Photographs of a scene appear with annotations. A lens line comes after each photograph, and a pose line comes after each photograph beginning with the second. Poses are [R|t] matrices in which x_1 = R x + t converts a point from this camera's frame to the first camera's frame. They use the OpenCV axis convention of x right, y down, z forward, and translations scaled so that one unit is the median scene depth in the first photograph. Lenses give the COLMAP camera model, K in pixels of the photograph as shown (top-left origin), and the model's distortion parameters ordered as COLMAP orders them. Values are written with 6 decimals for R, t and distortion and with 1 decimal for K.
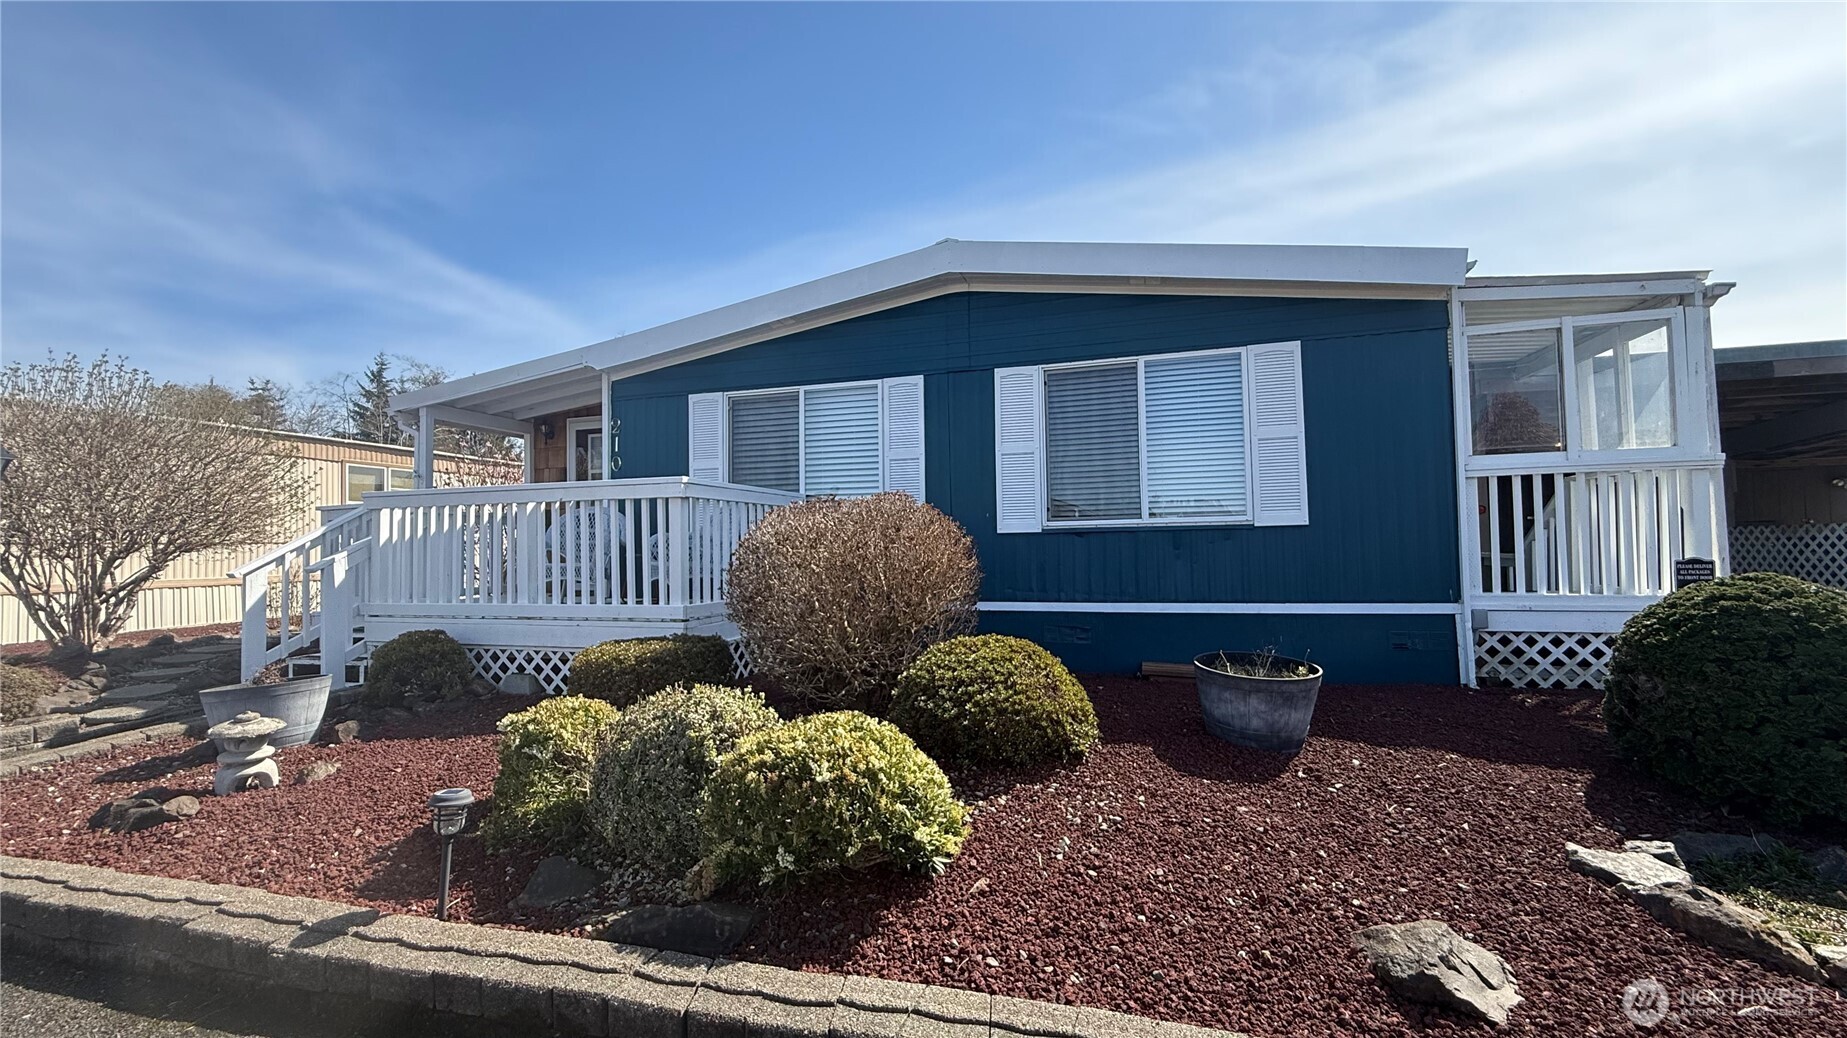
lens RADIAL K [[746.9, 0, 910.7], [0, 746.9, 528.1], [0, 0, 1]] dist [-0.000758, 0.000155]
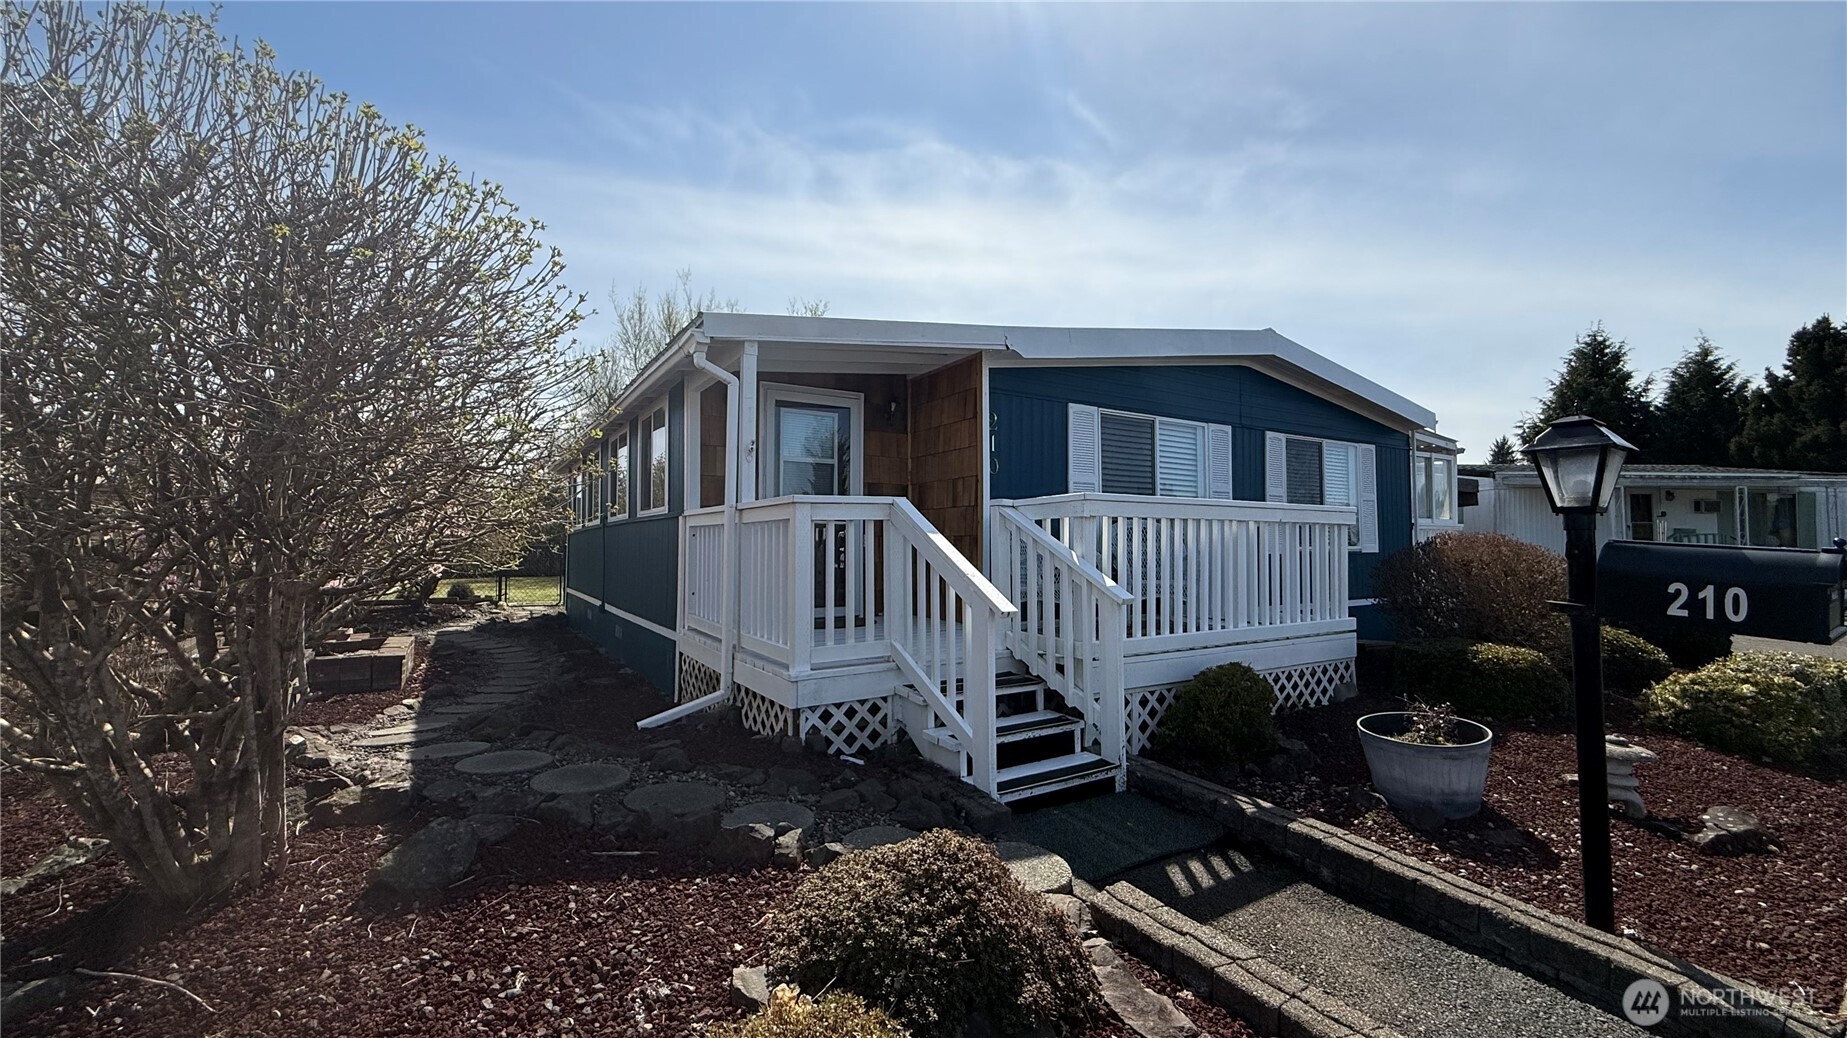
lens RADIAL K [[746.9, 0, 921.7], [0, 746.9, 519.7], [0, 0, 1]] dist [-0.000758, 0.000155]
pose [[0.645558, 0.045852, 0.762334, -1.548580], [-0.023959, 0.998921, -0.039793, 0.016245], [-0.763336, 0.007424, 0.645960, 0.728271]]
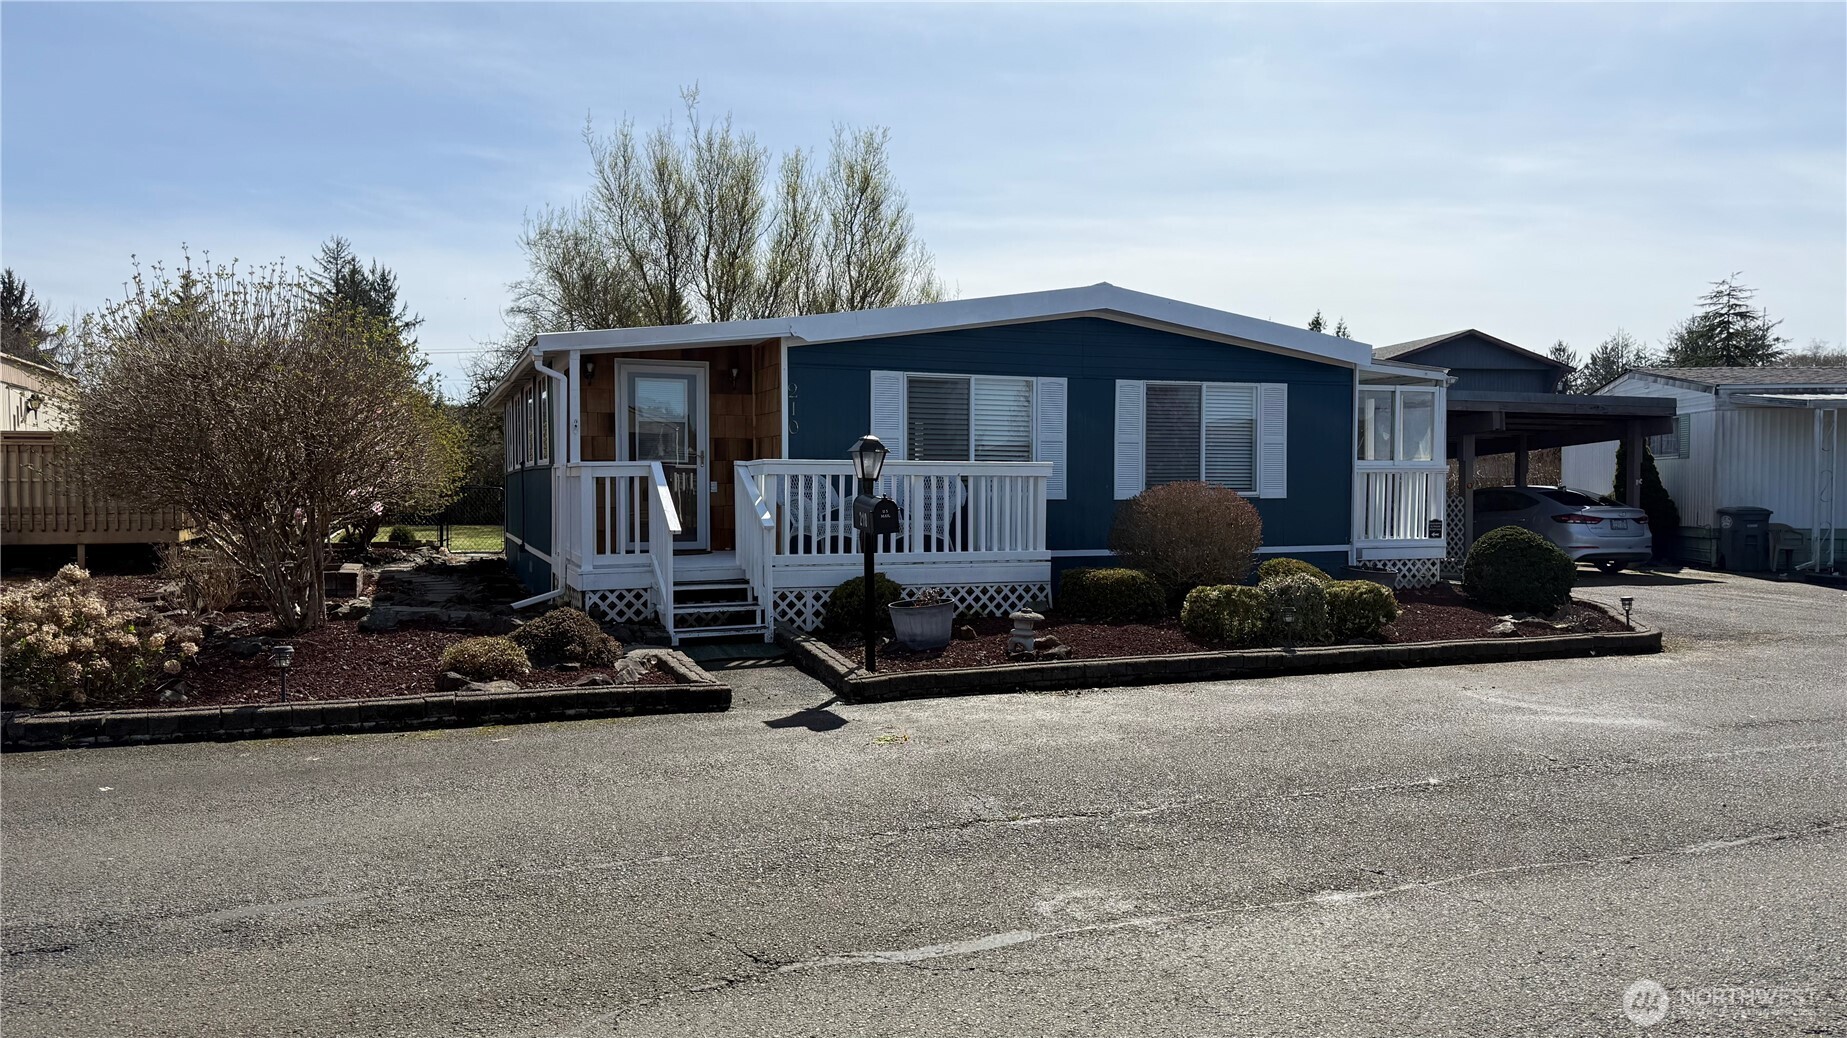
lens RADIAL K [[1318.8, 0, 930.0], [0, 1318.8, 528.2], [0, 0, 1]] dist [0.095384, -0.009316]
pose [[0.773353, -0.000928, 0.633975, -2.014406], [-0.026626, 0.999069, 0.033943, -0.016833], [-0.633417, -0.043130, 0.772608, -0.792554]]
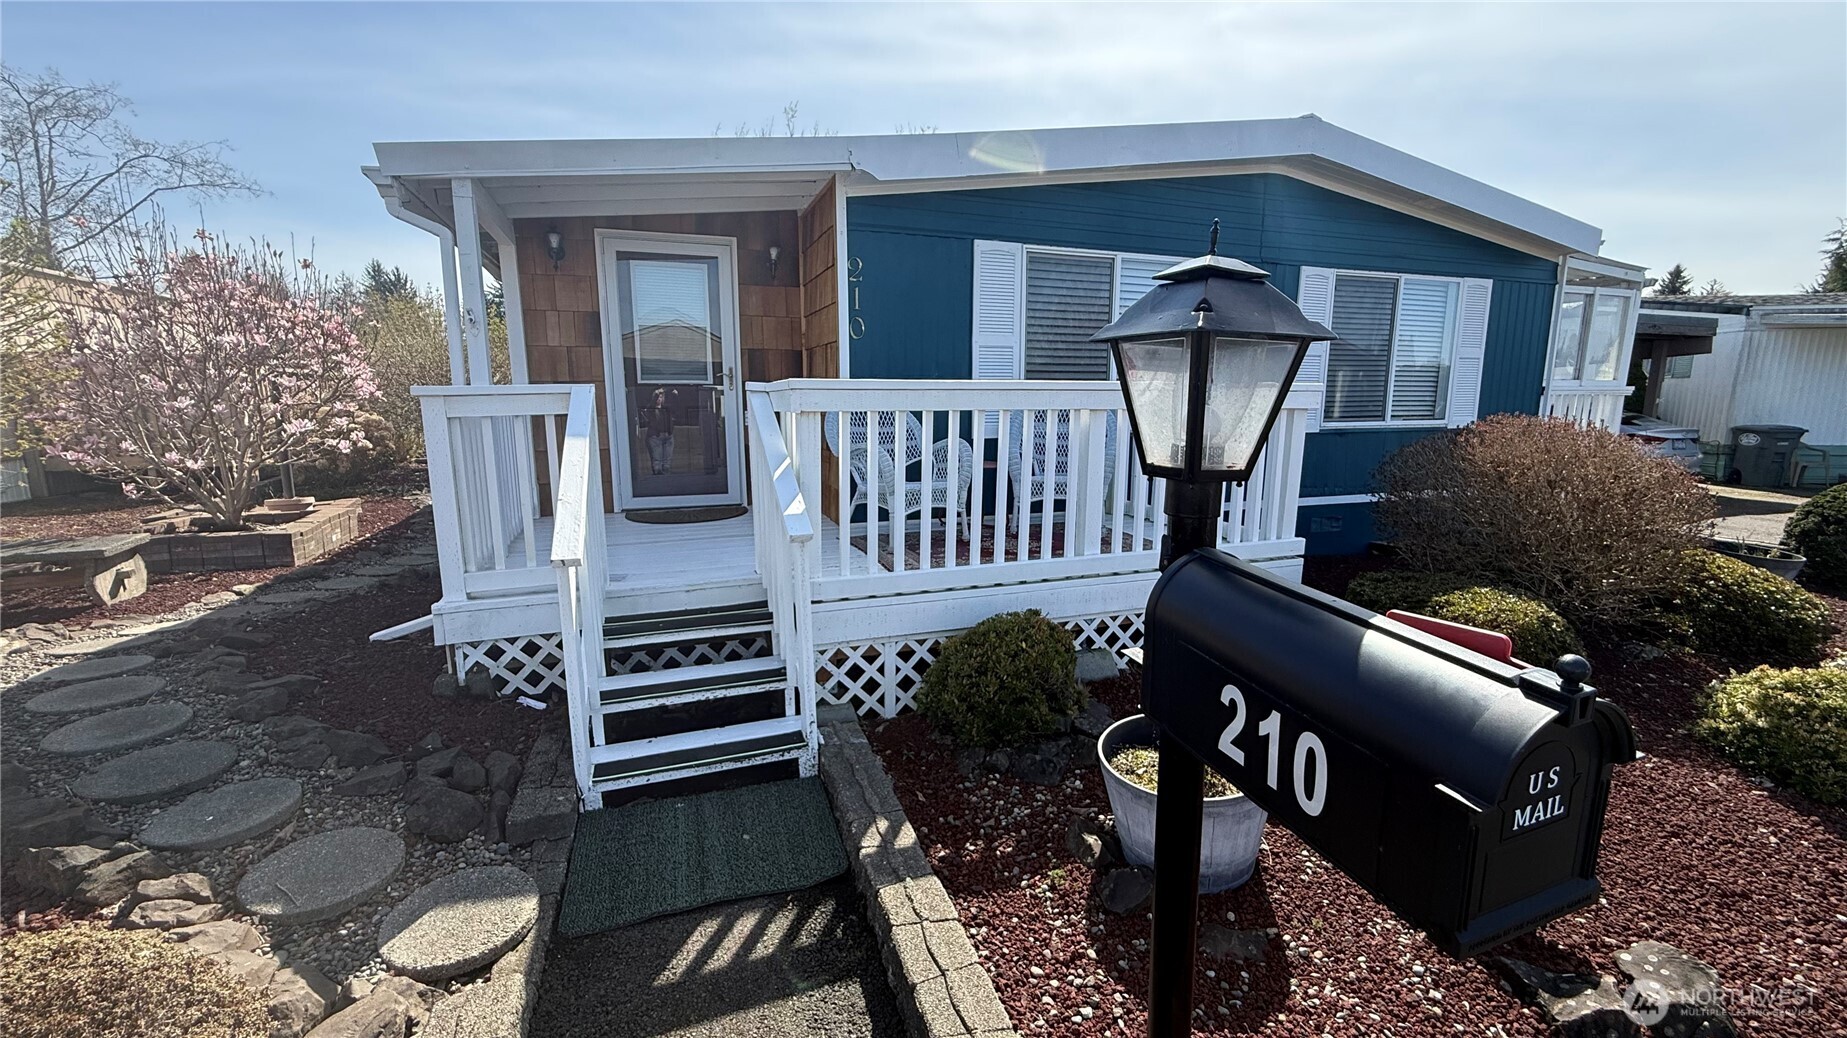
lens RADIAL K [[746.9, 0, 916.7], [0, 746.9, 525.3], [0, 0, 1]] dist [-0.000758, 0.000155]
pose [[0.791723, -0.087633, 0.604562, -1.099878], [-0.024280, 0.984361, 0.174482, -0.041987], [-0.610397, -0.152820, 0.777214, 0.587306]]
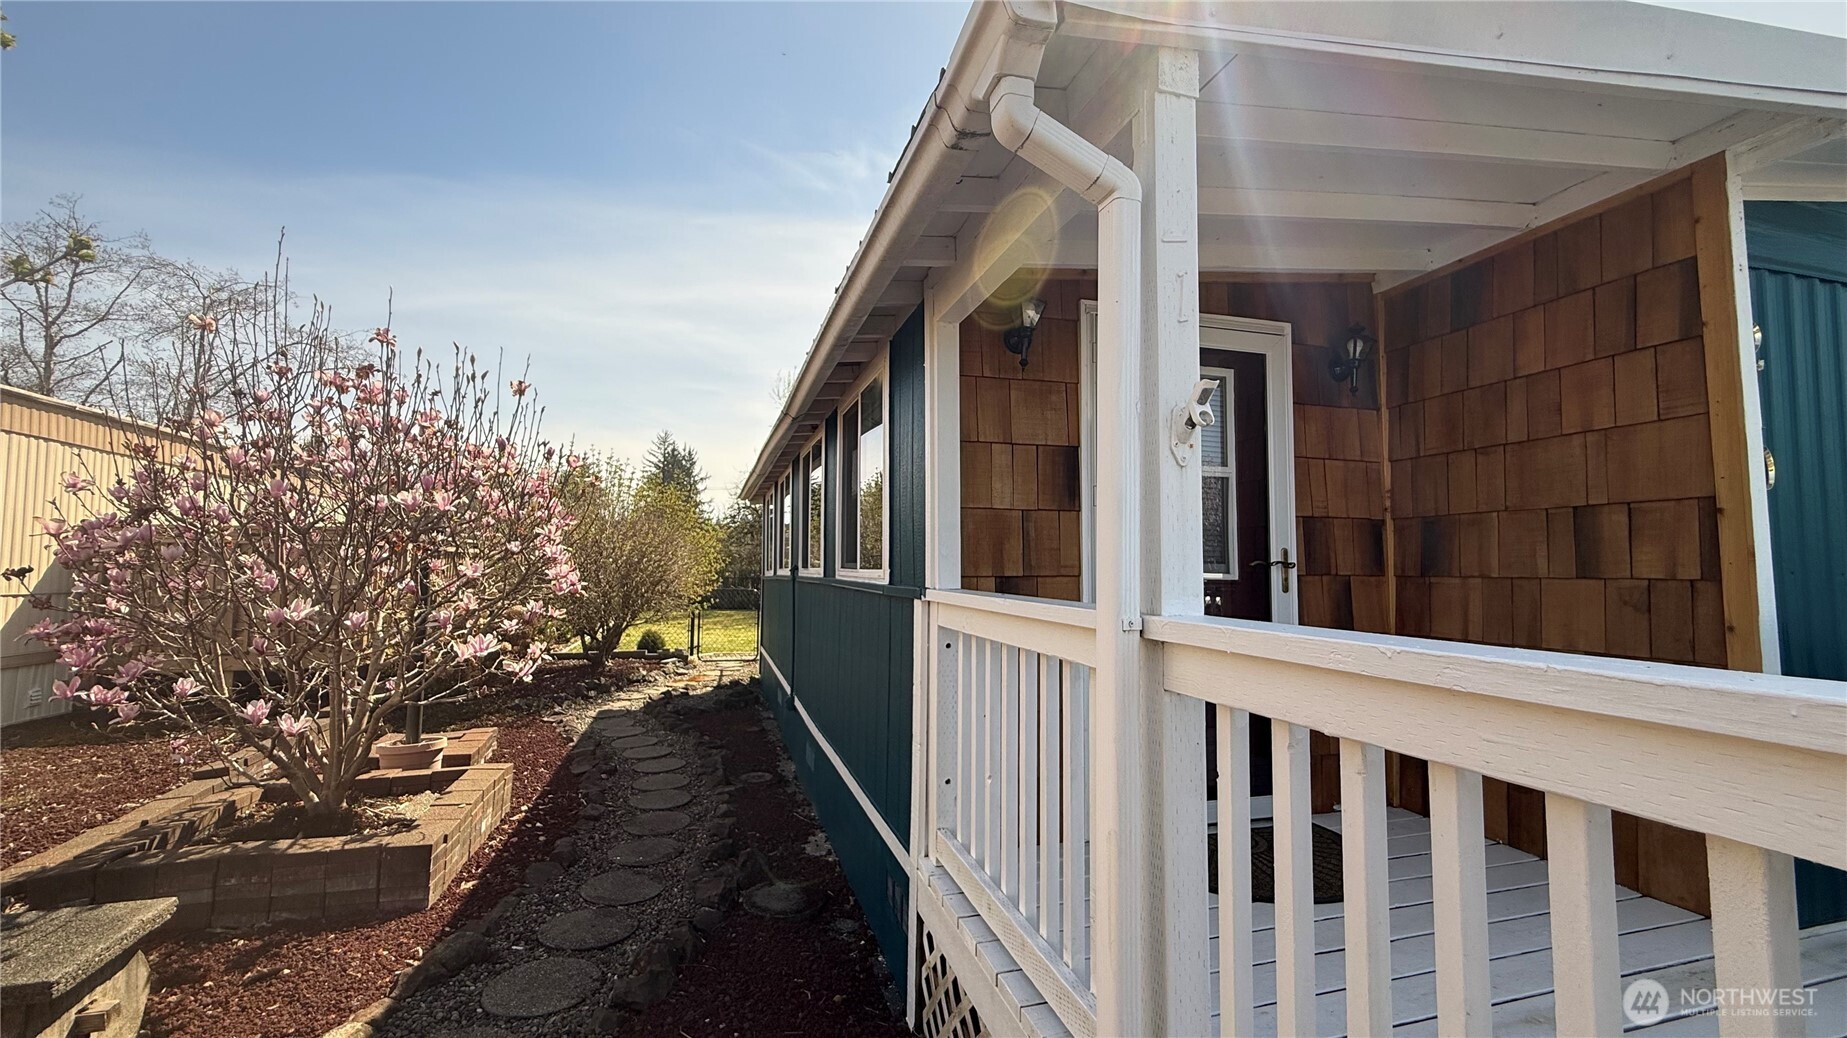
lens RADIAL K [[746.9, 0, 911.3], [0, 746.9, 522.8], [0, 0, 1]] dist [-0.000758, 0.000155]
pose [[0.831138, 0.057765, 0.553058, -1.199175], [-0.030459, 0.997826, -0.058445, -0.050960], [-0.555232, 0.031731, 0.831090, 1.334940]]
